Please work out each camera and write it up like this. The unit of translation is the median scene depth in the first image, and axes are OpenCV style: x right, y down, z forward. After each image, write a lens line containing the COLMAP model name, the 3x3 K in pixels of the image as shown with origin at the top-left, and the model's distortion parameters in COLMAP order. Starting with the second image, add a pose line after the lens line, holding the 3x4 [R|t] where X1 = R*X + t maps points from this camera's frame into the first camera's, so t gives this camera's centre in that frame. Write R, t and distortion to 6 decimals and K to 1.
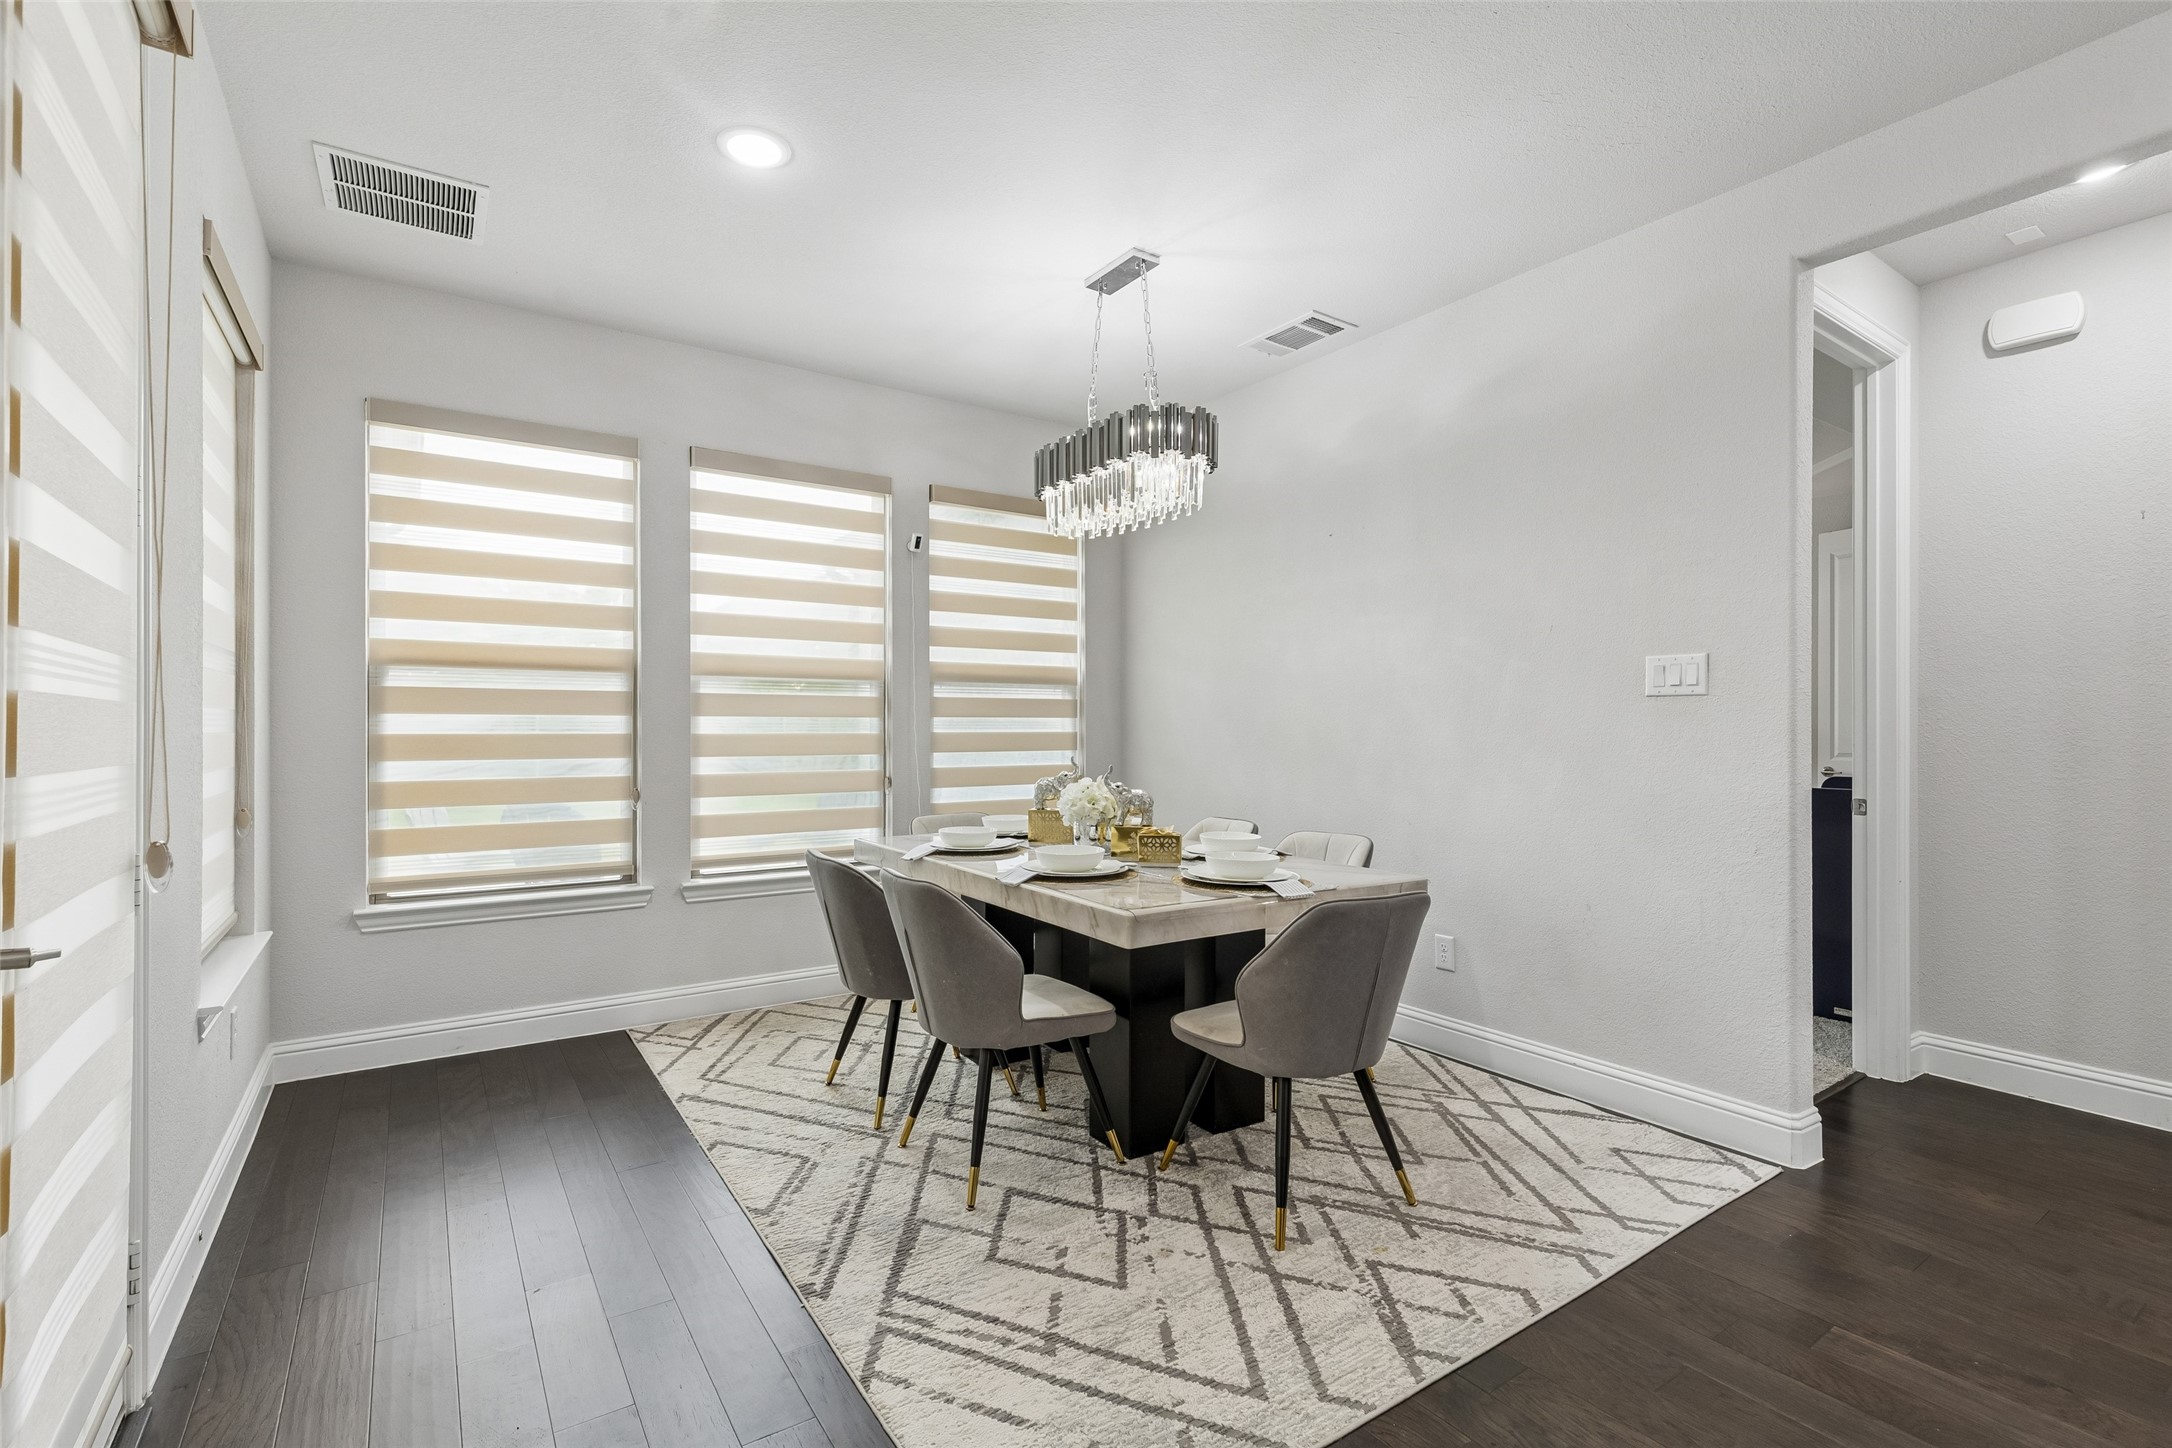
lens RADIAL K [[994.1, 0, 1086.0], [0, 994.1, 724.0], [0, 0, 1]] dist [-0.001047, -0.000039]
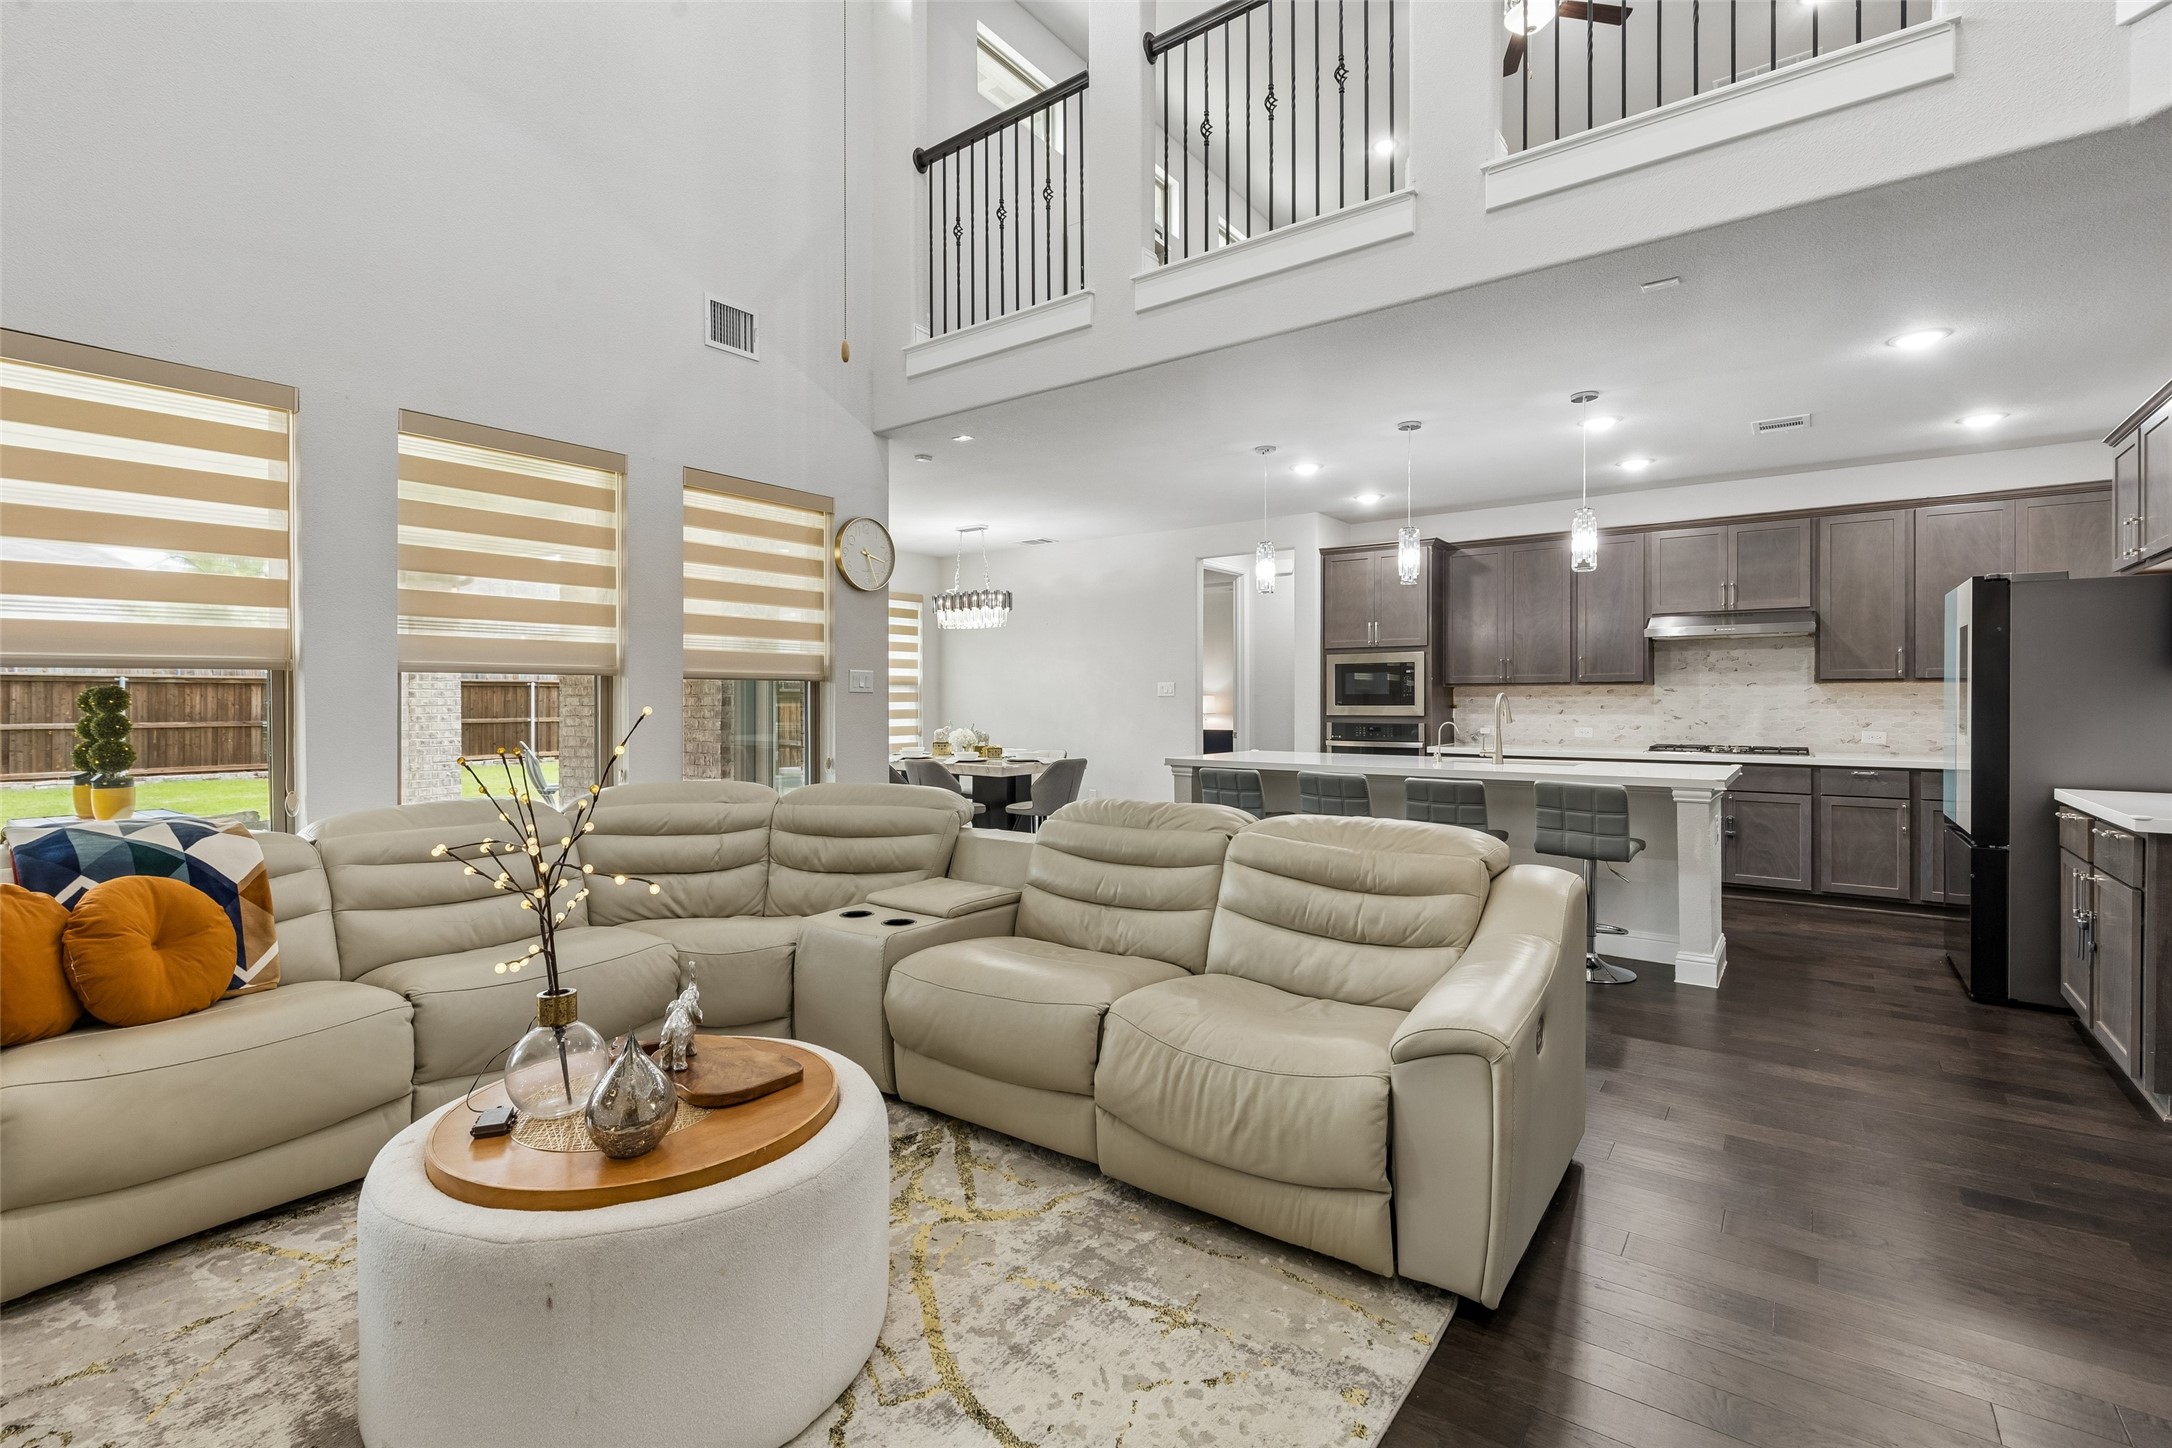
lens RADIAL K [[994.1, 0, 1086.0], [0, 994.1, 724.0], [0, 0, 1]] dist [-0.001047, -0.000039]
pose [[0.944720, -0.005836, 0.327825, -0.564900], [-0.003646, 0.999593, 0.028303, -0.031842], [-0.327857, -0.027934, 0.944314, -1.610531]]
